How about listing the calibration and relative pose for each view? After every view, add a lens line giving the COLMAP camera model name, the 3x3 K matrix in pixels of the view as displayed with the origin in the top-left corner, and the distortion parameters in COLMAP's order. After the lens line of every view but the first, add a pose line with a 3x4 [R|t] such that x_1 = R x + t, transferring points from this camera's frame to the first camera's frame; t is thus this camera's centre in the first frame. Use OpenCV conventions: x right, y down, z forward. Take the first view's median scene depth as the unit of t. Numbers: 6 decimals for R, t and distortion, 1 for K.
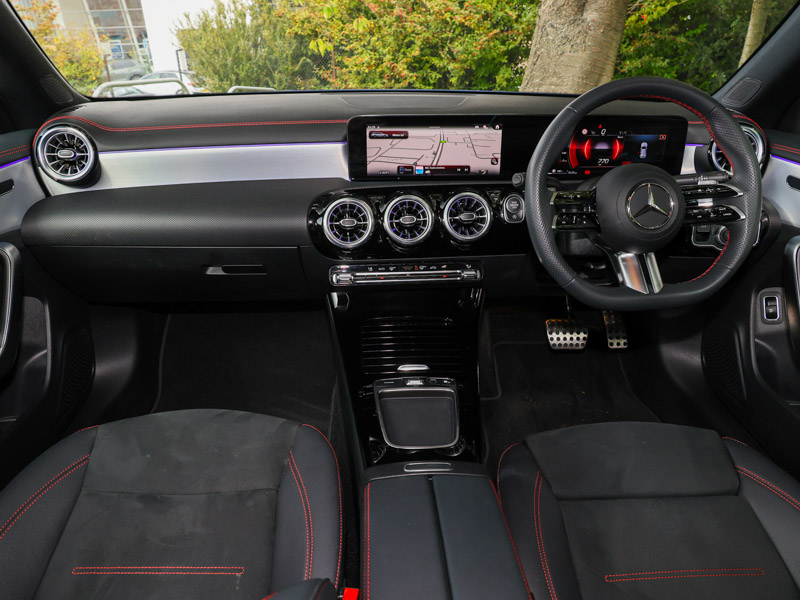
lens RADIAL K [[633.2, 0, 405.8], [0, 633.2, 291.9], [0, 0, 1]] dist [-0.000743, 0.035253]
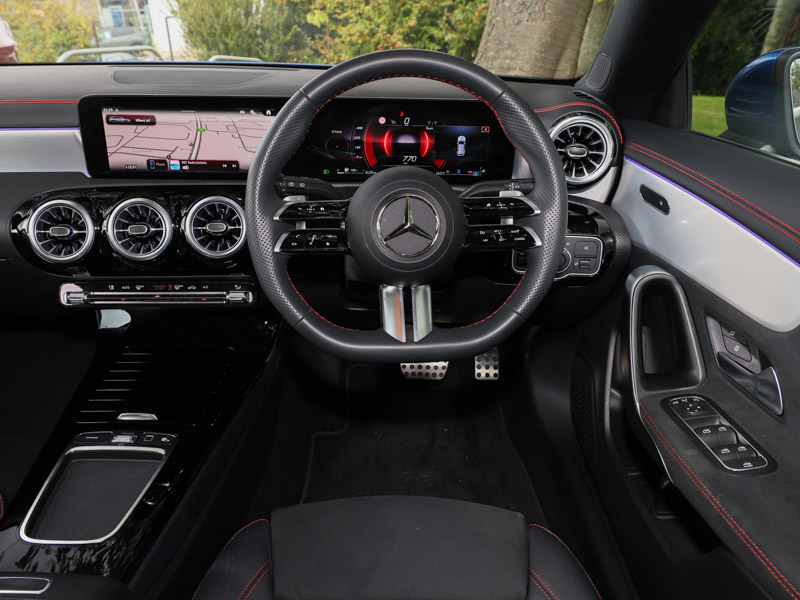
lens RADIAL K [[633.2, 0, 412.2], [0, 633.2, 288.7], [0, 0, 1]] dist [-0.000743, 0.035253]
pose [[0.997218, 0.035355, -0.065618, 0.374819], [-0.033003, 0.998785, 0.036586, -0.075741], [0.066832, -0.034318, 0.997174, 0.218367]]
